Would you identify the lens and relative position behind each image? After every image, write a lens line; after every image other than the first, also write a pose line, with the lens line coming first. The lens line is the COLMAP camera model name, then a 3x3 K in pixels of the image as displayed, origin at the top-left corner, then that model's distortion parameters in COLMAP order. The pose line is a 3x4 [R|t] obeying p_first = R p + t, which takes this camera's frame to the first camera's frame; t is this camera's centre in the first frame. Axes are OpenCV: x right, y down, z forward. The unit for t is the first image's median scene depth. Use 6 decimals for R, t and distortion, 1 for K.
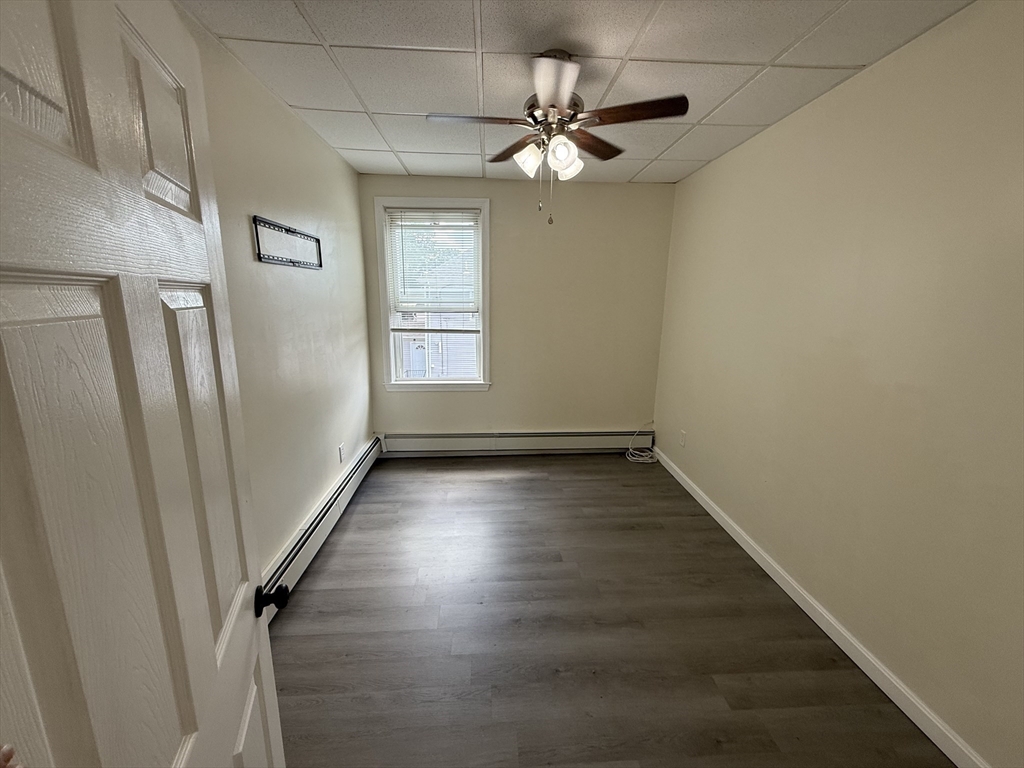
lens RADIAL K [[408.8, 0, 510.3], [0, 408.8, 382.8], [0, 0, 1]] dist [0.000435, 0.000511]
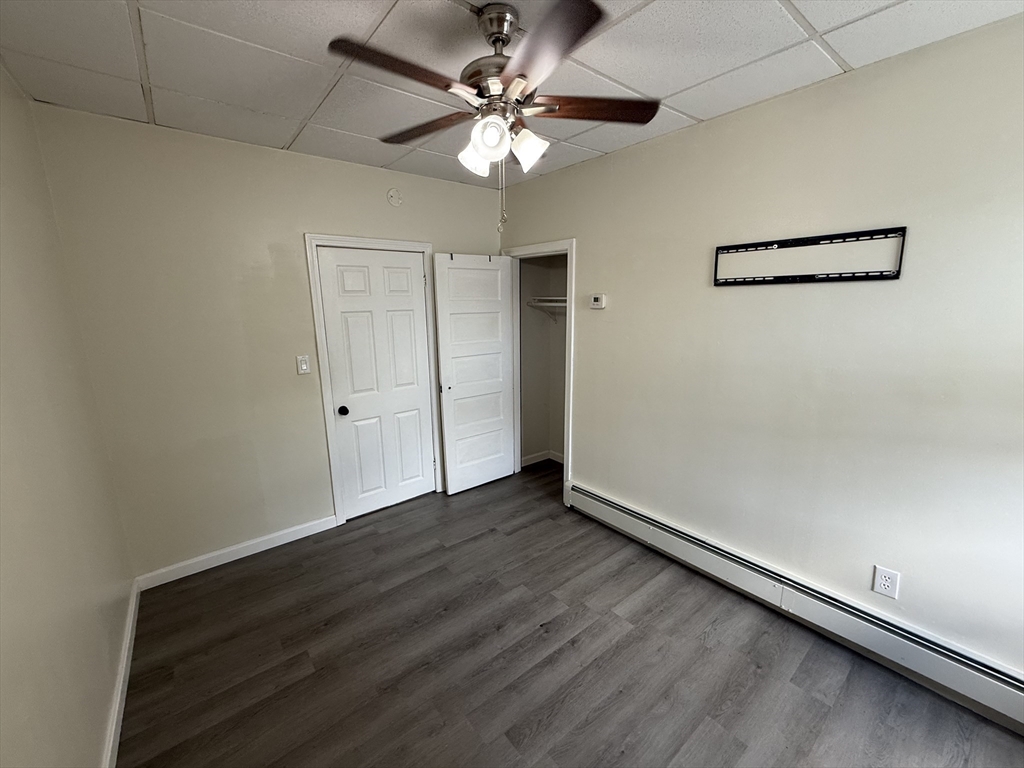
lens RADIAL K [[408.8, 0, 510.3], [0, 408.8, 382.8], [0, 0, 1]] dist [0.000435, 0.000511]
pose [[-0.812248, 0.116806, -0.571497, 0.507533], [-0.119860, 0.925417, 0.359495, -0.367813], [0.570865, 0.360499, -0.737668, 1.529792]]
